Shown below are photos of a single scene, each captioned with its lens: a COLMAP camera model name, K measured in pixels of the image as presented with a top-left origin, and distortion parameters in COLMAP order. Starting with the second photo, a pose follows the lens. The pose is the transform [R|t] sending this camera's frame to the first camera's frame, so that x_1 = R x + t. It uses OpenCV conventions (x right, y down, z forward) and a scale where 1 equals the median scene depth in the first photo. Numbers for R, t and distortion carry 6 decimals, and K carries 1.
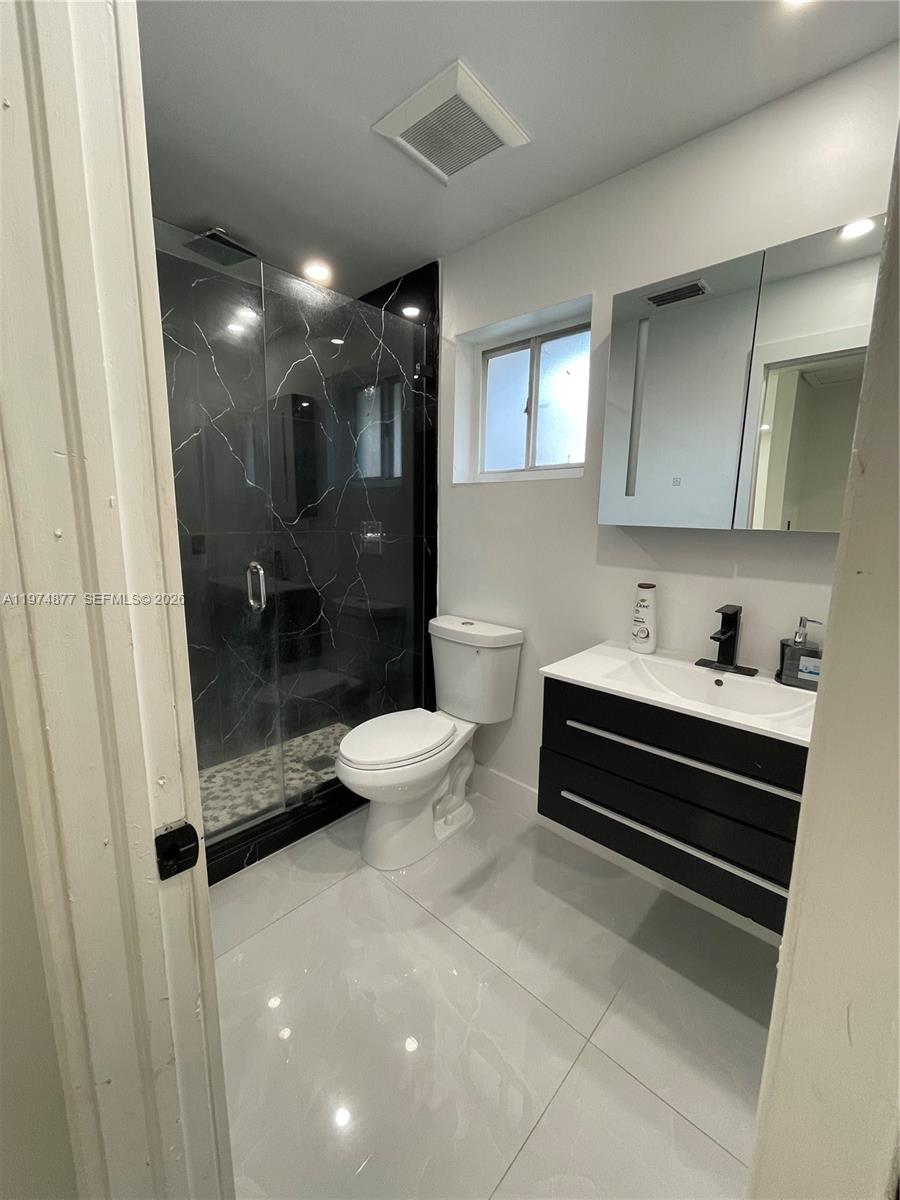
lens RADIAL K [[484.5, 0, 443.8], [0, 484.5, 594.6], [0, 0, 1]] dist [-0.021294, 0.013339]
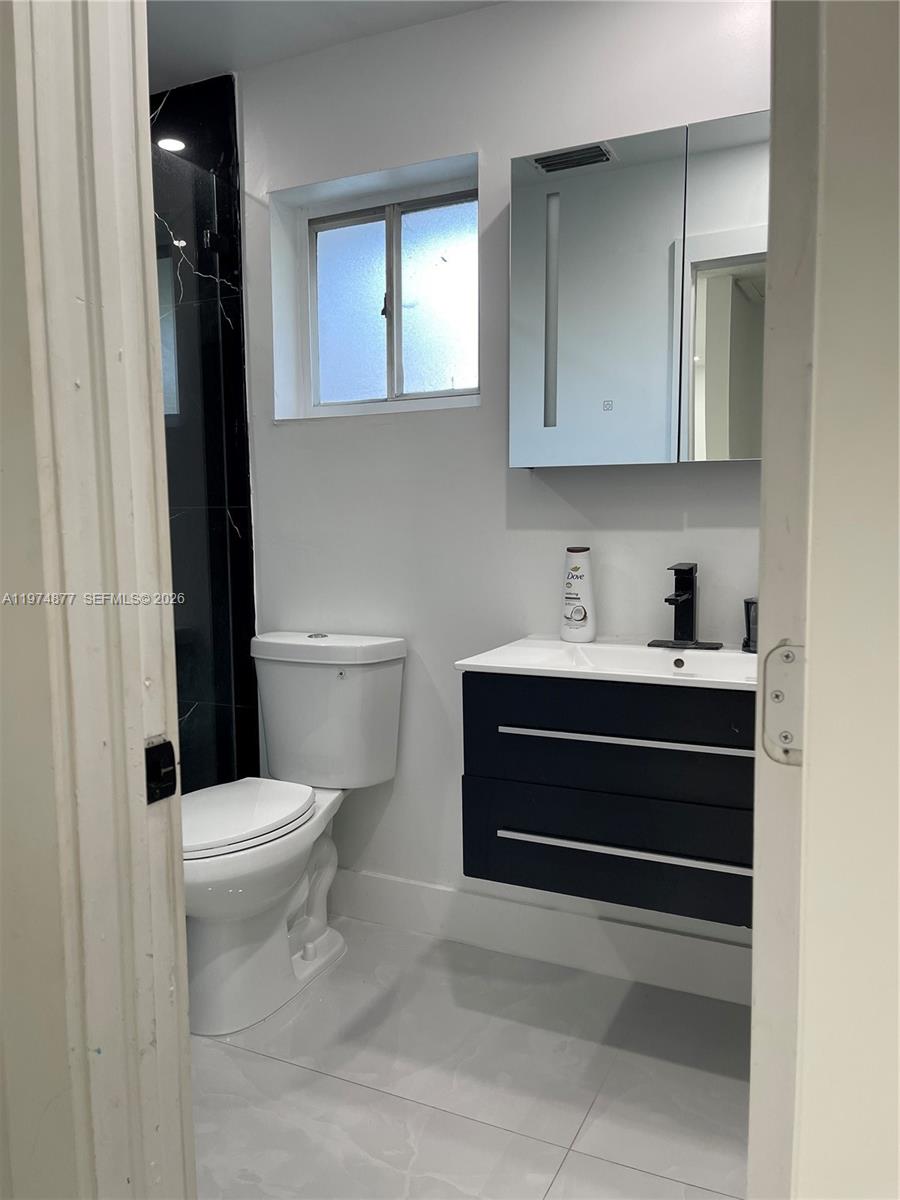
lens RADIAL K [[883.1, 0, 444.6], [0, 883.1, 594.7], [0, 0, 1]] dist [0.025783, -0.005704]
pose [[0.955327, -0.051898, 0.290957, -0.135279], [0.071719, 0.995745, -0.057871, 0.091926], [-0.286716, 0.076153, 0.954984, -0.175936]]
